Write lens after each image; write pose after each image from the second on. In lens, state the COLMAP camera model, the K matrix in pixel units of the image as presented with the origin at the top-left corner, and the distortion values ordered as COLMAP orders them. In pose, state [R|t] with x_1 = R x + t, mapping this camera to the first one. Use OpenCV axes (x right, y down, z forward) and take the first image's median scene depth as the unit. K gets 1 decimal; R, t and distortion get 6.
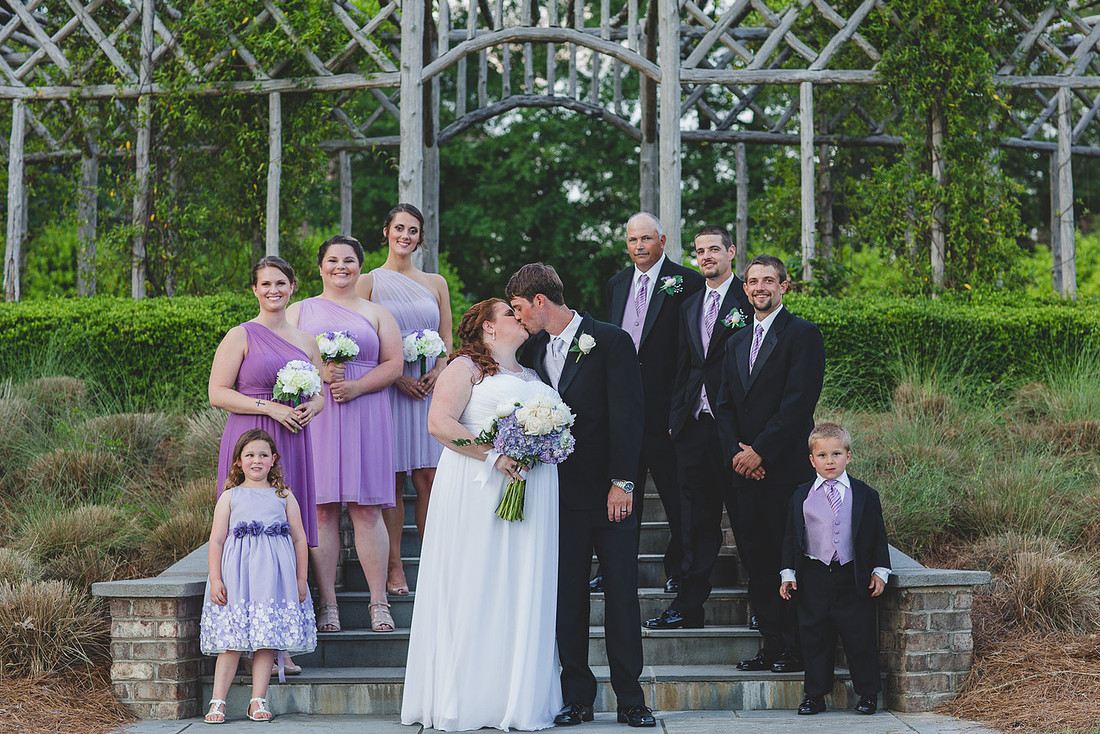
lens RADIAL K [[2769.9, 0, 575.8], [0, 2769.9, 366.8], [0, 0, 1]] dist [-0.112307, -0.347897]
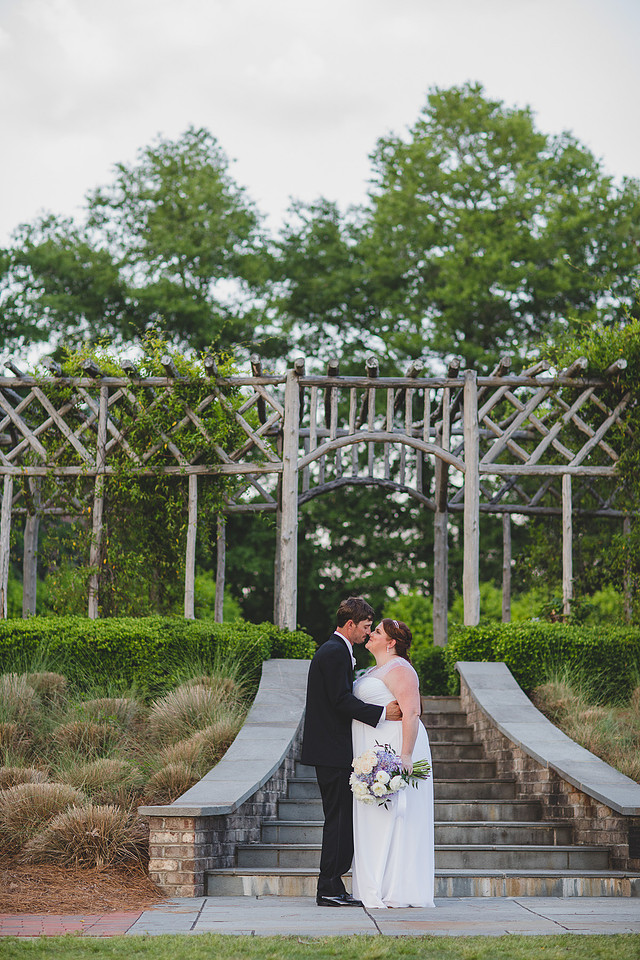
lens RADIAL K [[2360.2, 0, 275.5], [0, 2360.2, 479.7], [0, 0, 1]] dist [-0.123953, -0.032843]
pose [[0.999813, 0.018301, 0.006184, -0.074257], [-0.017714, 0.996275, -0.084391, 0.004683], [-0.007705, 0.084266, 0.996414, -0.207540]]
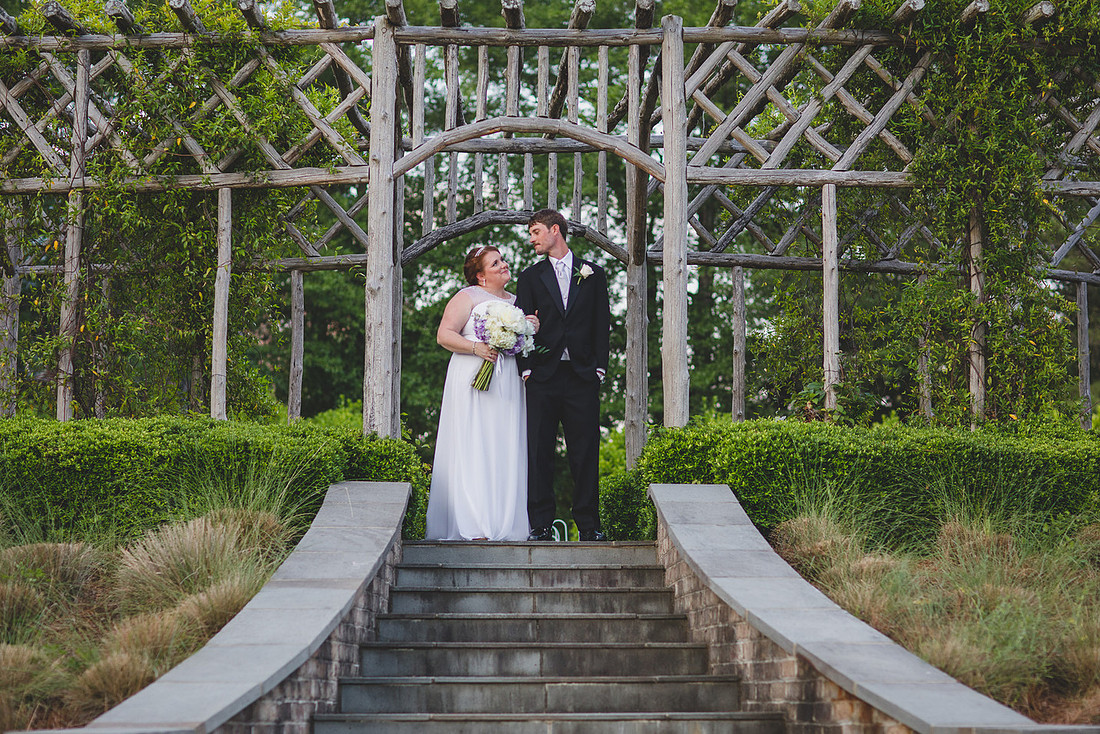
lens RADIAL K [[2704.4, 0, 547.1], [0, 2704.4, 388.6], [0, 0, 1]] dist [-0.123953, -0.032843]
pose [[0.999691, 0.010892, 0.022343, -0.025144], [-0.009412, 0.997821, -0.065306, 0.019254], [-0.023006, 0.065075, 0.997615, 0.147784]]
